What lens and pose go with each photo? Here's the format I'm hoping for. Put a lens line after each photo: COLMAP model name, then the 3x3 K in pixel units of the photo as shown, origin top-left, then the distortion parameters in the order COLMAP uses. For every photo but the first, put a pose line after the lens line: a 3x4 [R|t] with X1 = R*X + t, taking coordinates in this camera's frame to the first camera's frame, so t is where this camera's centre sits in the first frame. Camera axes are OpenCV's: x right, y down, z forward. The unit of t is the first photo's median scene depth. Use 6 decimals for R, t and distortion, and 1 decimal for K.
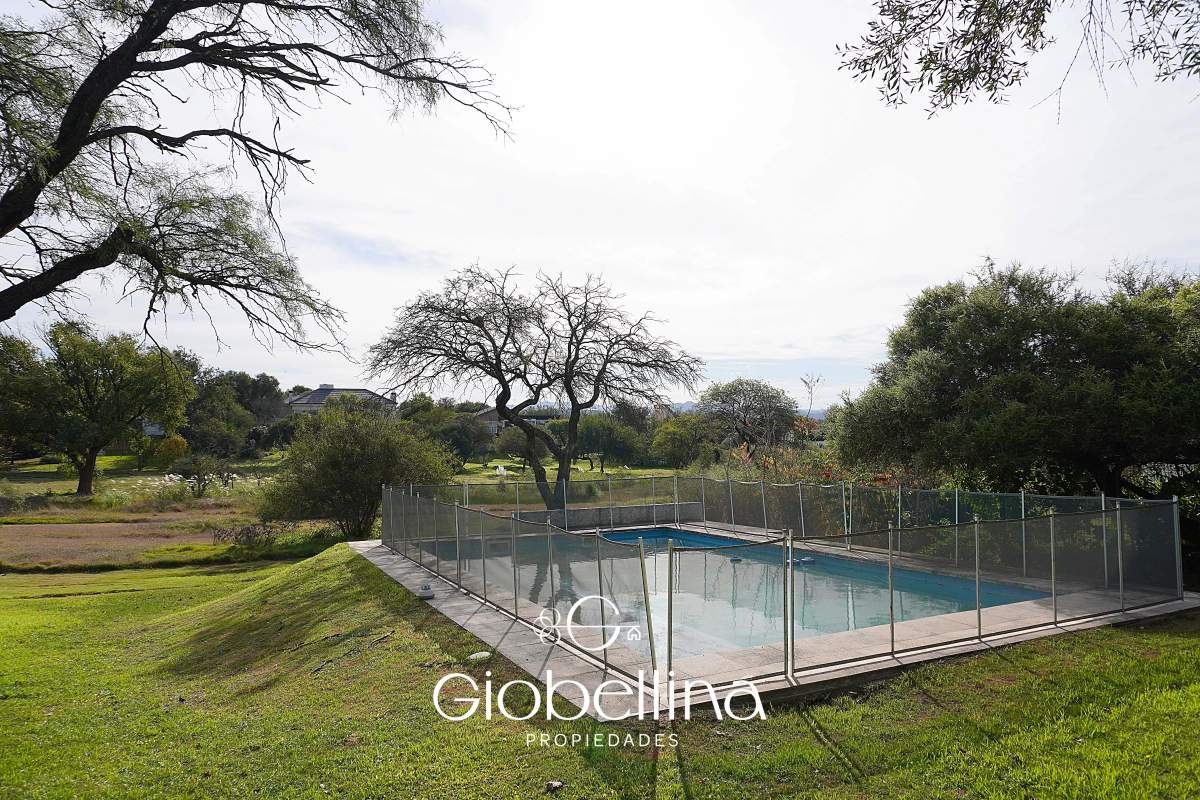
lens RADIAL K [[787.4, 0, 600.0], [0, 787.4, 400.0], [0, 0, 1]] dist [-0.035399, 0.005020]
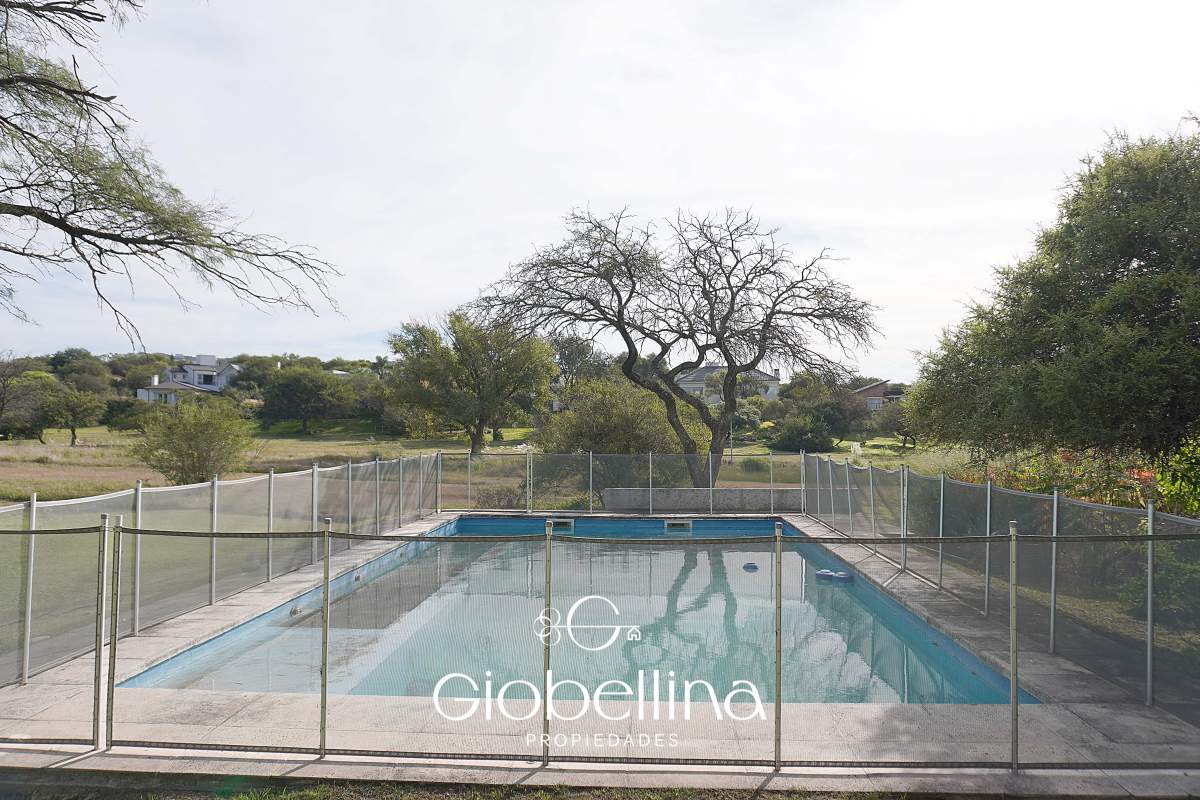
lens RADIAL K [[787.4, 0, 600.0], [0, 787.4, 400.0], [0, 0, 1]] dist [-0.035399, 0.005020]
pose [[0.880936, 0.006158, -0.473194, 0.253754], [0.007918, 0.999584, 0.027750, 0.017478], [0.473168, -0.028193, 0.880521, 0.188453]]
